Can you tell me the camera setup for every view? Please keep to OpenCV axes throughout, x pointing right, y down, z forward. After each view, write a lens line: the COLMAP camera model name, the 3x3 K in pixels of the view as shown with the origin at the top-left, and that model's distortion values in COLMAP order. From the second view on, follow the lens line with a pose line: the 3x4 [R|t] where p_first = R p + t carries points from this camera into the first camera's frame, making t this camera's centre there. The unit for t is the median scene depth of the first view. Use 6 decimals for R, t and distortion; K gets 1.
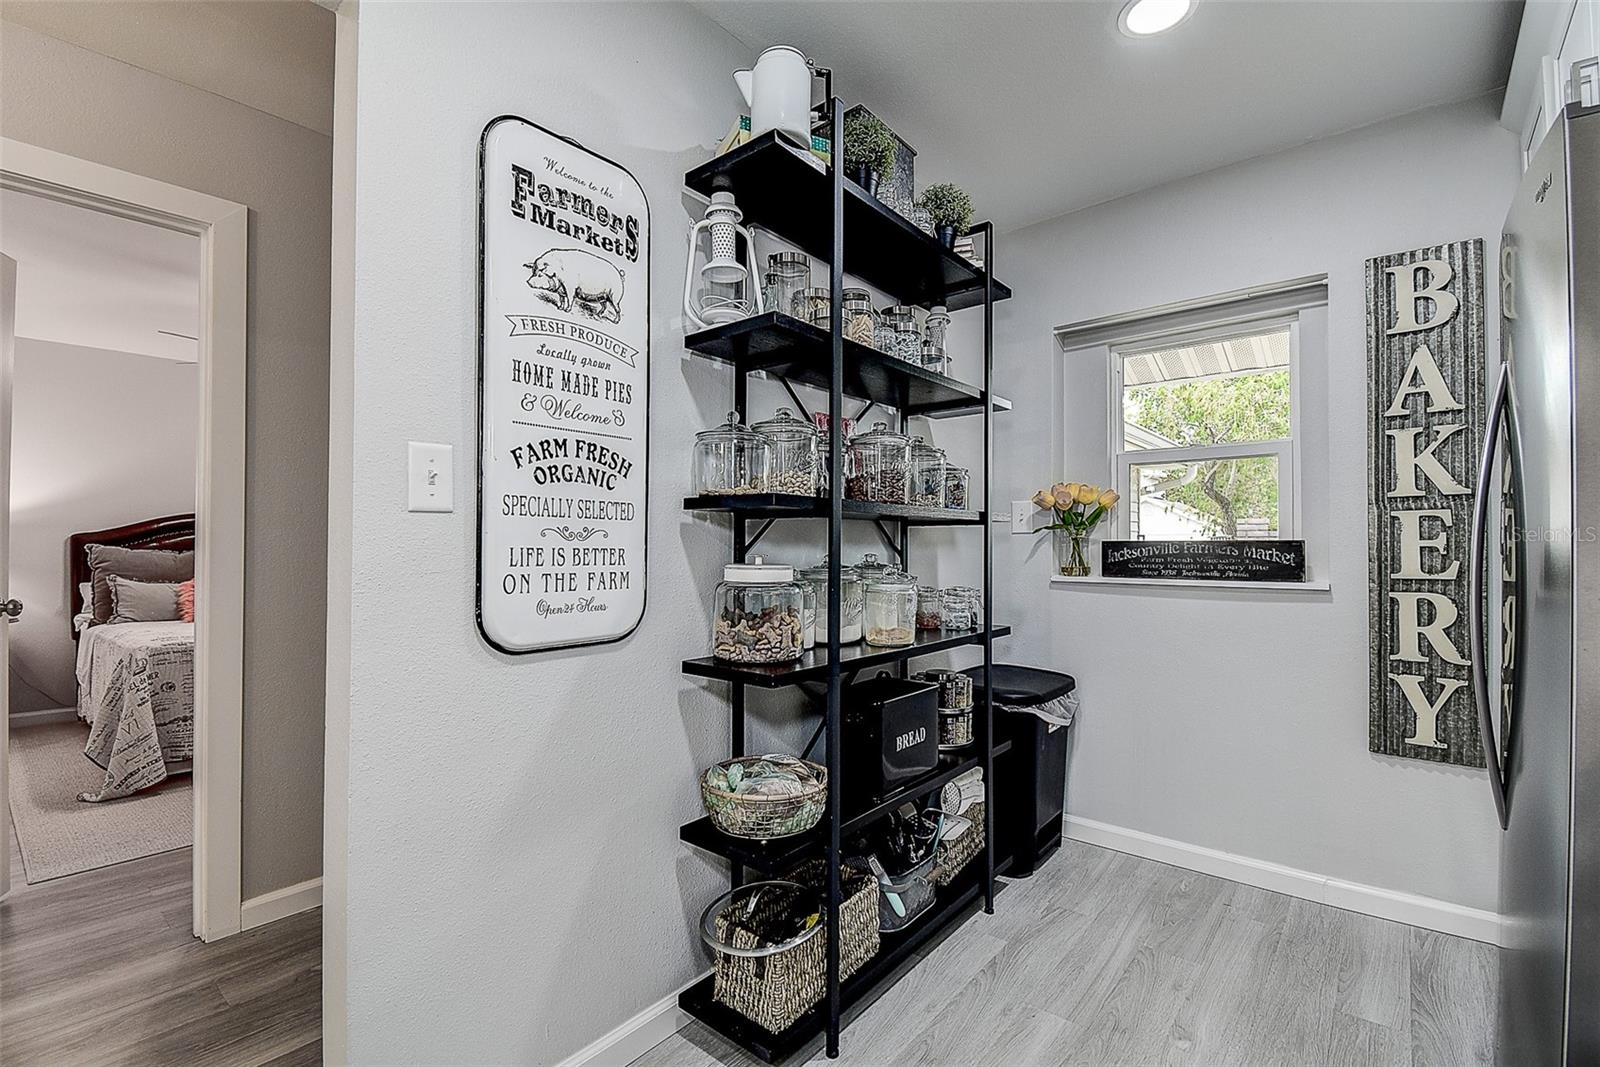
lens RADIAL K [[723.0, 0, 785.0], [0, 723.0, 534.8], [0, 0, 1]] dist [0.000860, -0.014141]
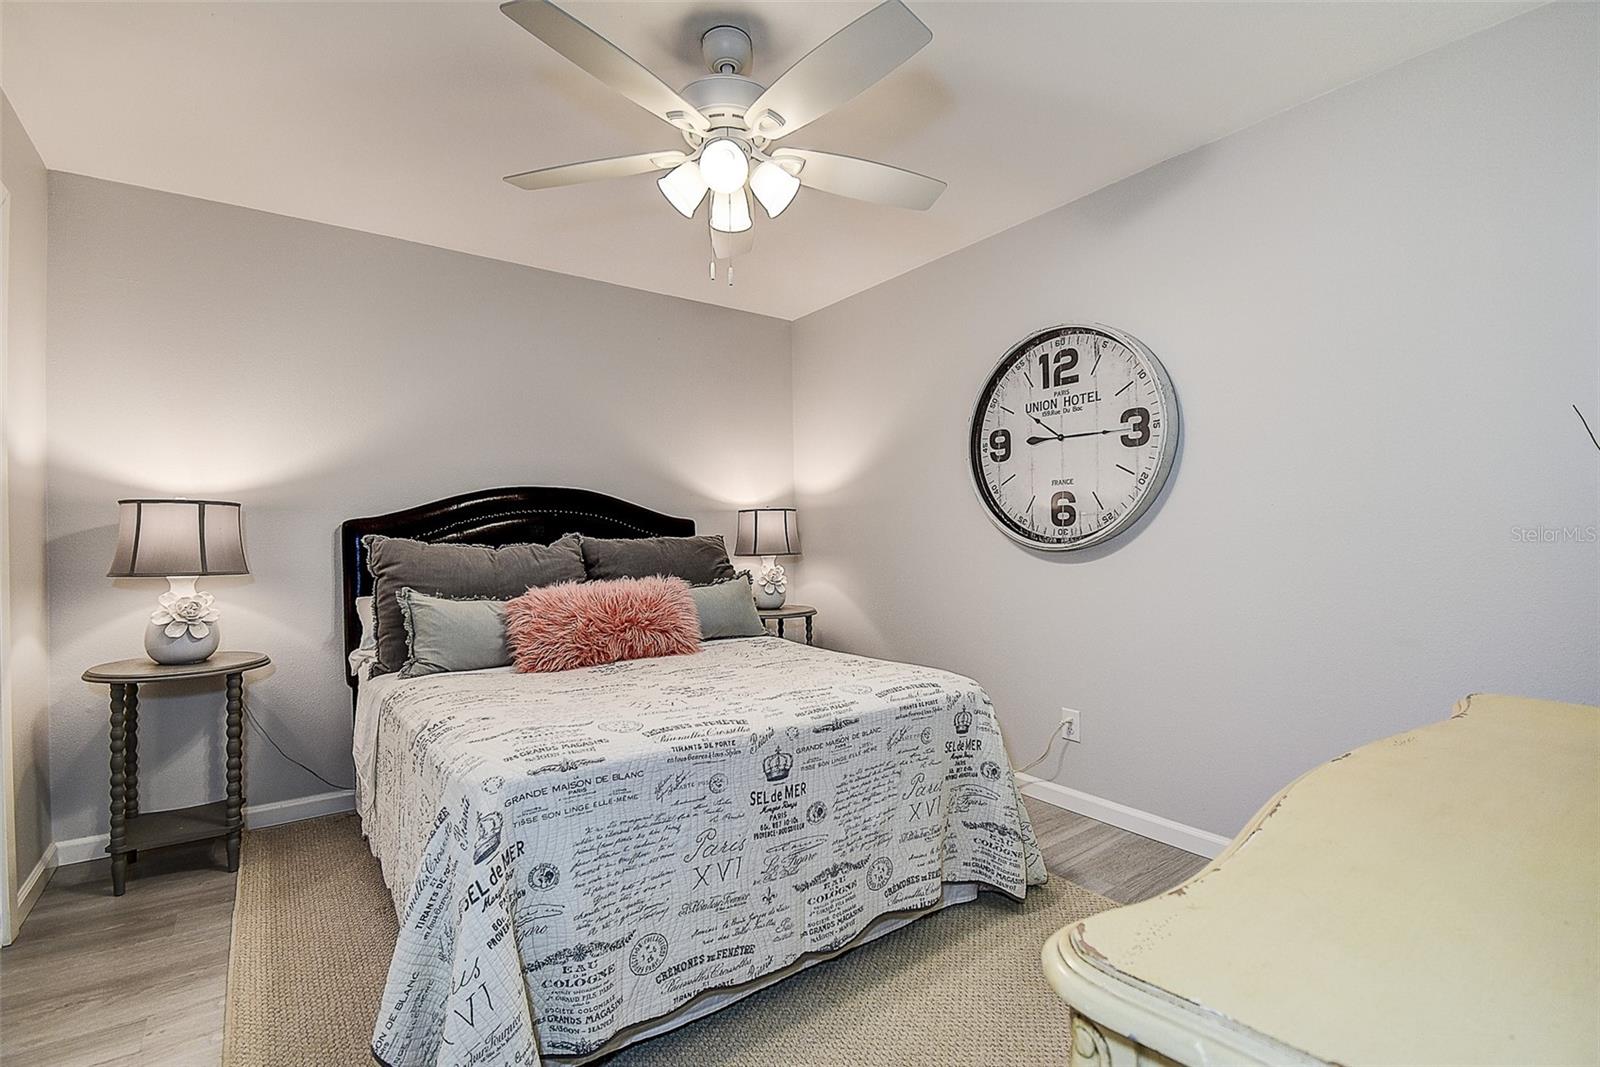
lens RADIAL K [[709.8, 0, 788.4], [0, 709.8, 521.8], [0, 0, 1]] dist [0.006572, -0.000007]
pose [[0.972381, -0.019995, -0.232543, -0.492393], [0.021168, 0.999773, 0.002551, 0.007122], [0.232439, -0.007403, 0.972583, 0.501135]]
